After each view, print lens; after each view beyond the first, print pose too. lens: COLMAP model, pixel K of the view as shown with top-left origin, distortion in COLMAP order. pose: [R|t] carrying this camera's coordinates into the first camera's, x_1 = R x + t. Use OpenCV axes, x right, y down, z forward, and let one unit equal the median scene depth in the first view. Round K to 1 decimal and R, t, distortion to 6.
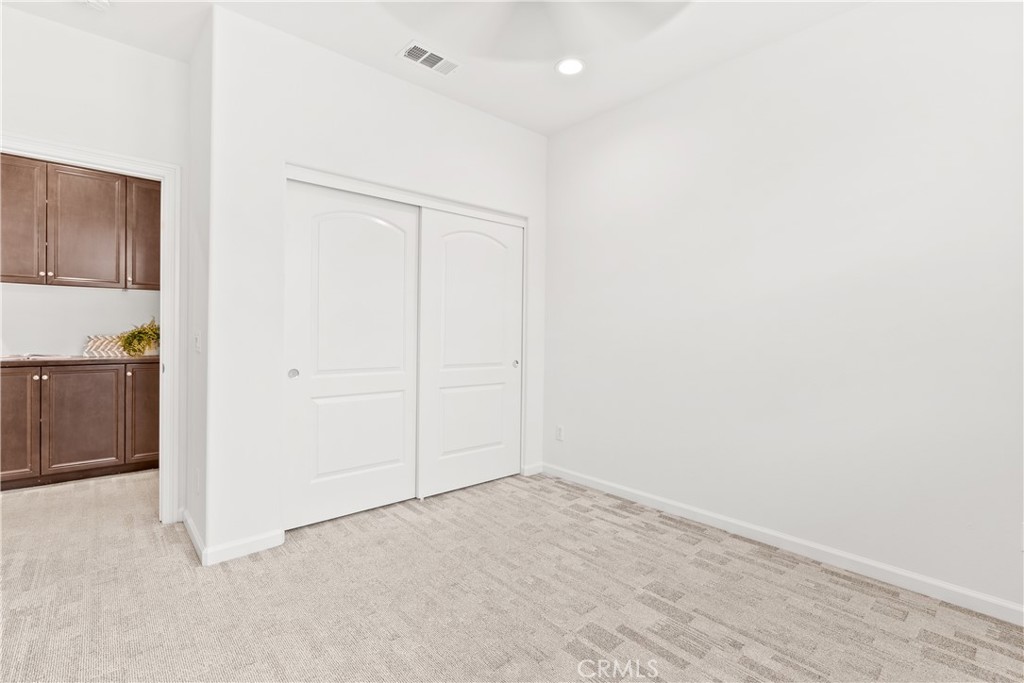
lens RADIAL K [[467.5, 0, 501.3], [0, 467.5, 337.3], [0, 0, 1]] dist [-0.018788, 0.004071]
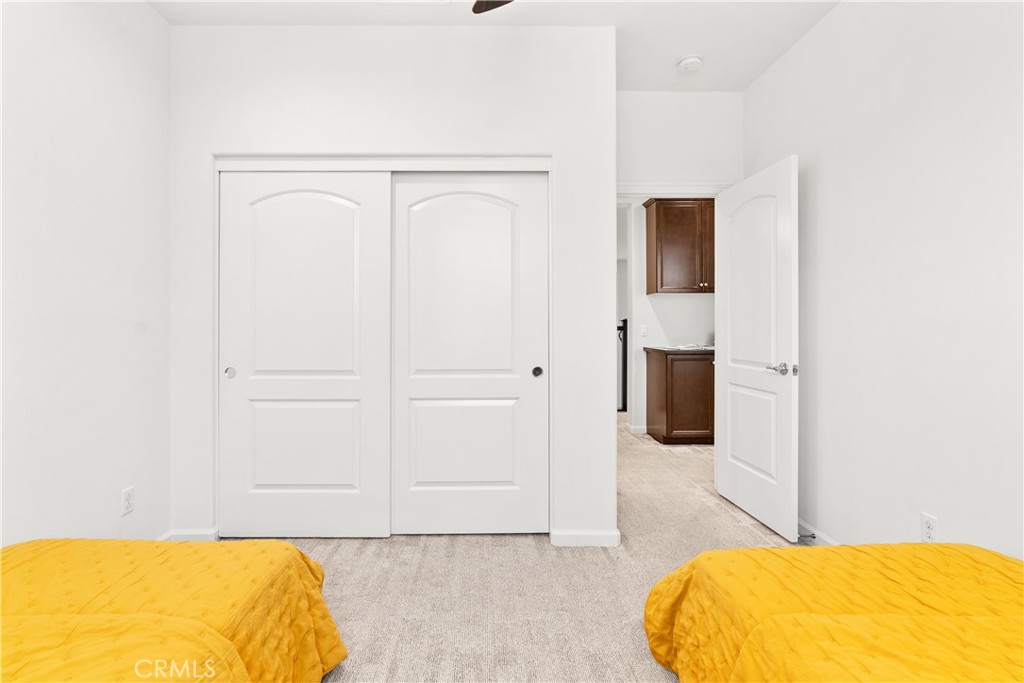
lens RADIAL K [[506.1, 0, 511.0], [0, 506.1, 331.5], [0, 0, 1]] dist [0.005628, 0.000177]
pose [[0.772686, -0.012227, -0.634670, 0.581780], [0.009581, 0.999925, -0.007600, 0.004217], [0.634716, -0.000208, 0.772746, 0.490784]]
